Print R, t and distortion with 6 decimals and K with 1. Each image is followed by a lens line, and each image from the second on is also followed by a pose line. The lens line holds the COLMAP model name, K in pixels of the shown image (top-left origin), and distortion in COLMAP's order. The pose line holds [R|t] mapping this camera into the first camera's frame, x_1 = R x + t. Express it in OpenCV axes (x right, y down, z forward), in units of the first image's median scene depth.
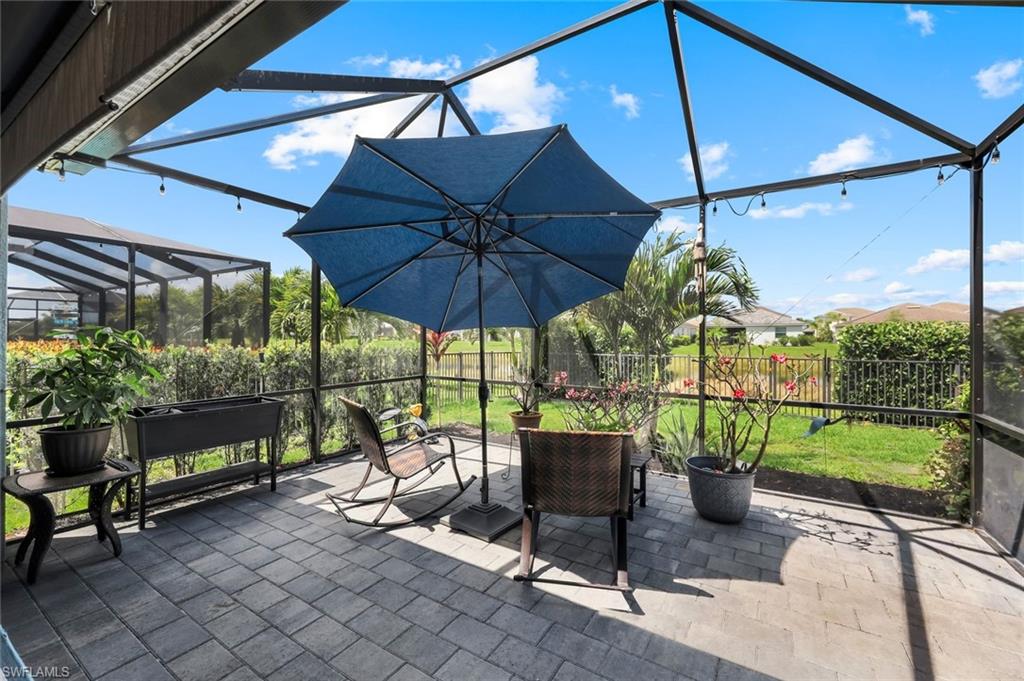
lens RADIAL K [[421.5, 0, 507.4], [0, 421.5, 336.5], [0, 0, 1]] dist [-0.001821, 0.000949]
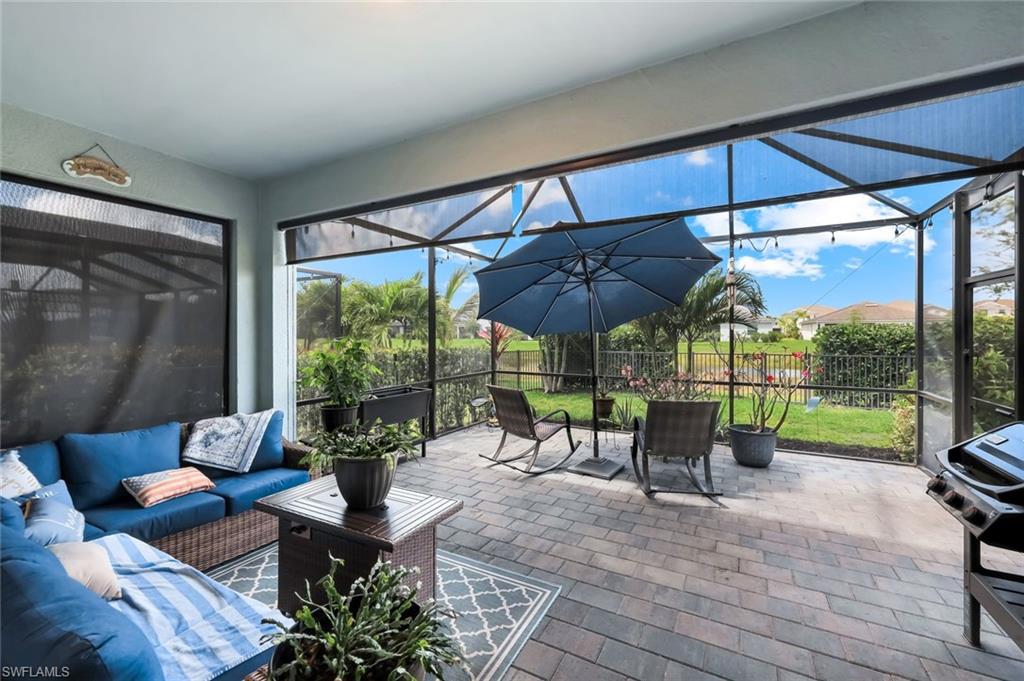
lens RADIAL K [[421.5, 0, 506.8], [0, 421.5, 335.9], [0, 0, 1]] dist [-0.001821, 0.000949]
pose [[0.998495, -0.004230, 0.054680, -0.343474], [0.003906, 0.999974, 0.006027, -0.021674], [-0.054704, -0.005804, 0.998486, -0.328813]]
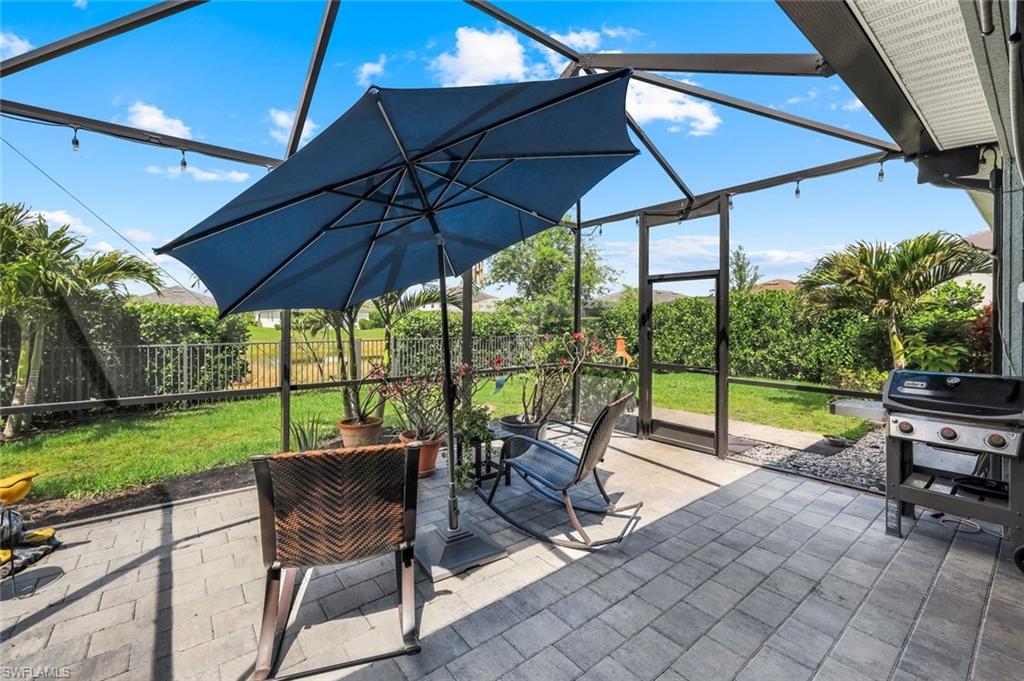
lens RADIAL K [[421.5, 0, 507.6], [0, 421.5, 336.2], [0, 0, 1]] dist [-0.001821, 0.000949]
pose [[0.326130, -0.032310, 0.944773, -0.606505], [-0.002317, 0.999385, 0.034977, 0.000639], [-0.945322, -0.013596, 0.325854, 0.509649]]
